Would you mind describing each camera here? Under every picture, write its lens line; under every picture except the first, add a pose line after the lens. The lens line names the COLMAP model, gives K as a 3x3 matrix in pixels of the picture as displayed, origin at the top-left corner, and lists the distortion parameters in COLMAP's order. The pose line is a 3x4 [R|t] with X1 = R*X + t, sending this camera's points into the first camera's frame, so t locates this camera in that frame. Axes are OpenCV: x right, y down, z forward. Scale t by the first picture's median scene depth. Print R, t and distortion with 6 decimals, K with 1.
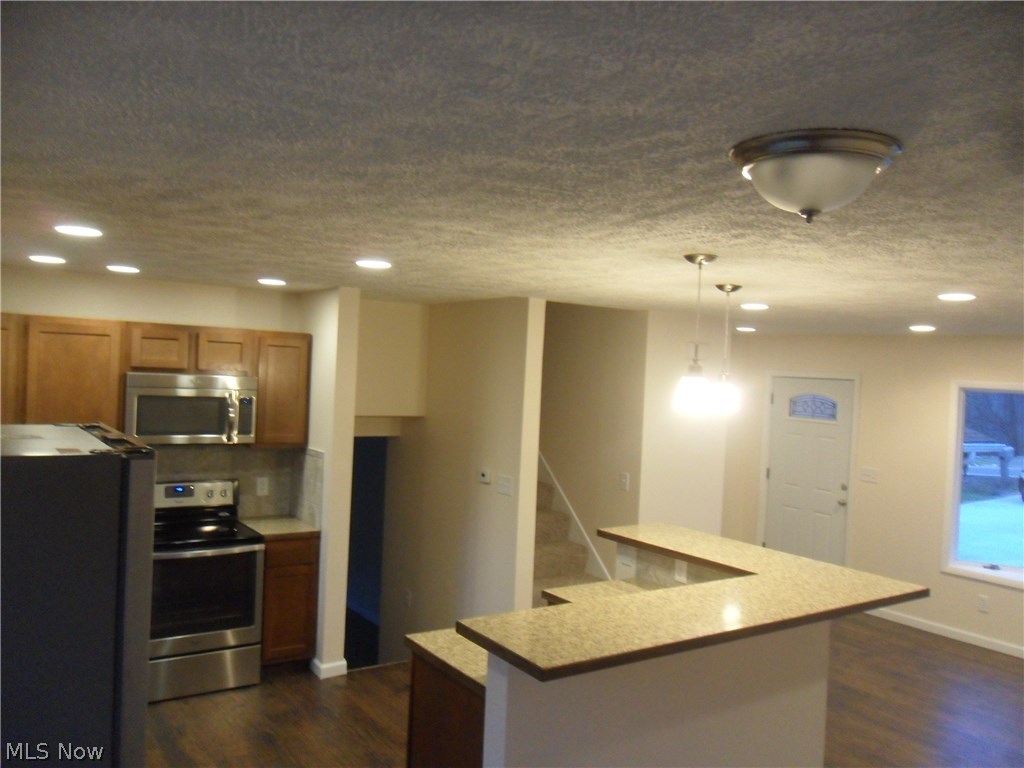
lens RADIAL K [[835.6, 0, 512.0], [0, 835.6, 384.0], [0, 0, 1]] dist [0.012432, 0.000662]
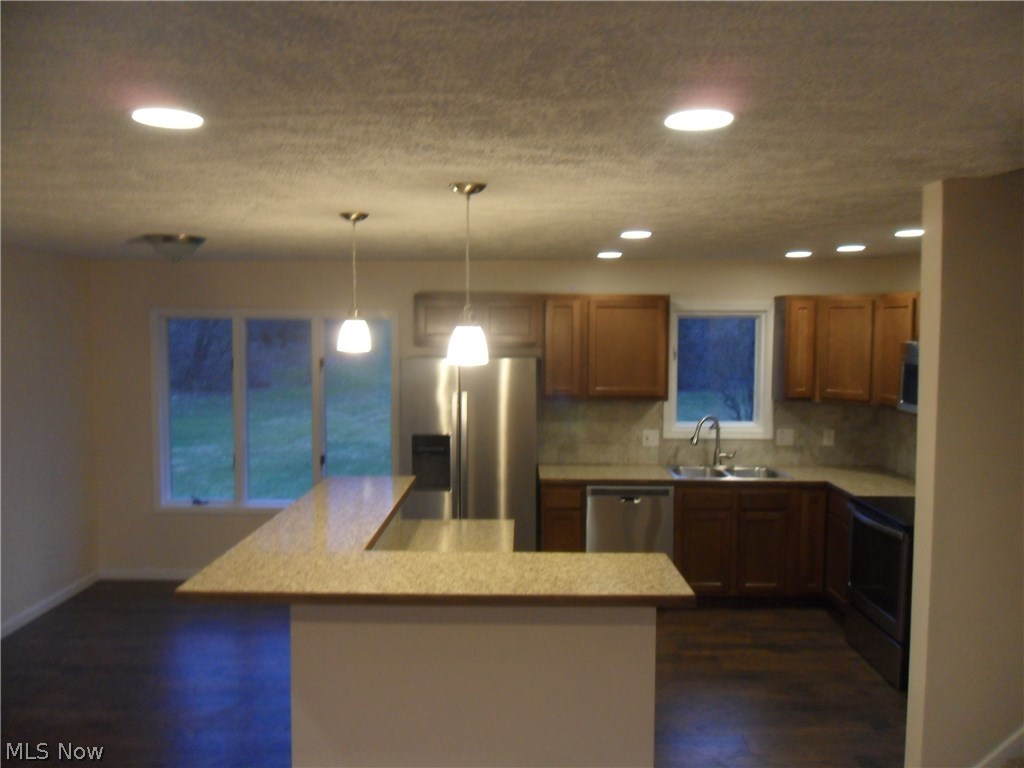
lens RADIAL K [[835.6, 0, 512.0], [0, 835.6, 384.0], [0, 0, 1]] dist [0.012432, 0.000662]
pose [[-0.558026, 0.018484, -0.829618, 0.656421], [-0.037177, 0.998191, 0.047247, 0.007775], [0.828990, 0.057208, -0.556329, 1.125960]]
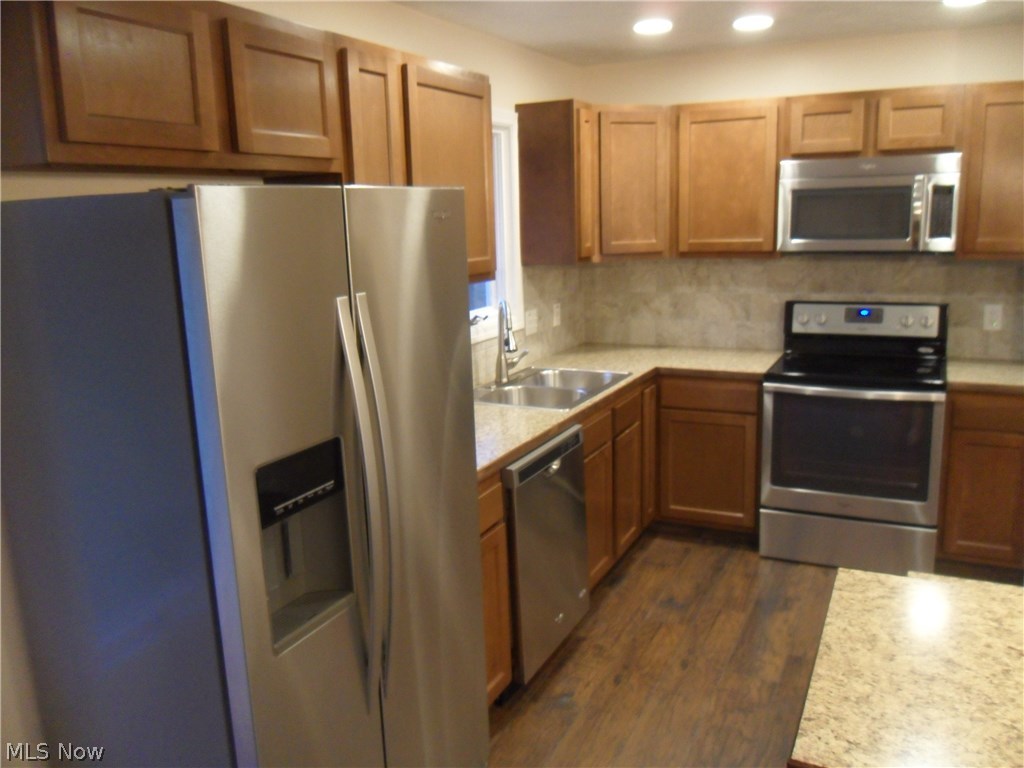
lens RADIAL K [[835.6, 0, 512.0], [0, 835.6, 384.0], [0, 0, 1]] dist [0.012432, 0.000662]
pose [[0.499989, 0.119179, -0.857792, 0.124155], [0.037595, 0.986565, 0.158984, 0.057119], [0.865215, -0.111739, 0.488792, 0.339603]]
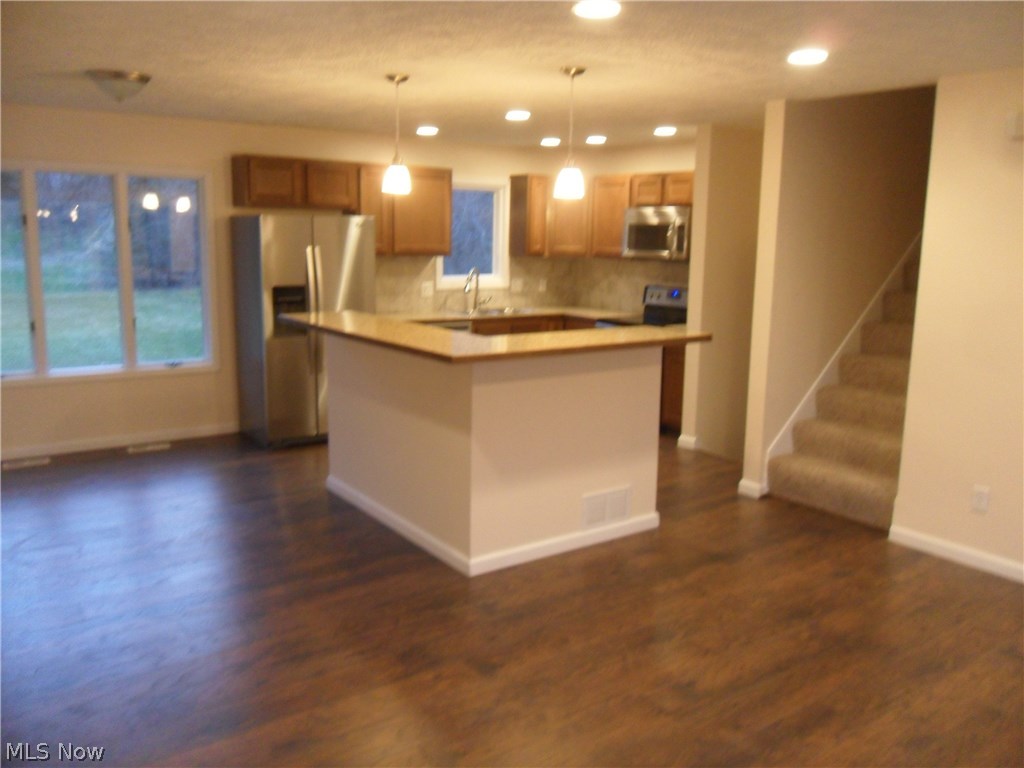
lens RADIAL K [[835.6, 0, 512.0], [0, 835.6, 384.0], [0, 0, 1]] dist [0.012432, 0.000662]
pose [[0.038274, 0.142955, -0.988989, 1.038618], [-0.031315, 0.989400, 0.141803, 0.088931], [0.998776, 0.025543, 0.042345, 0.702543]]
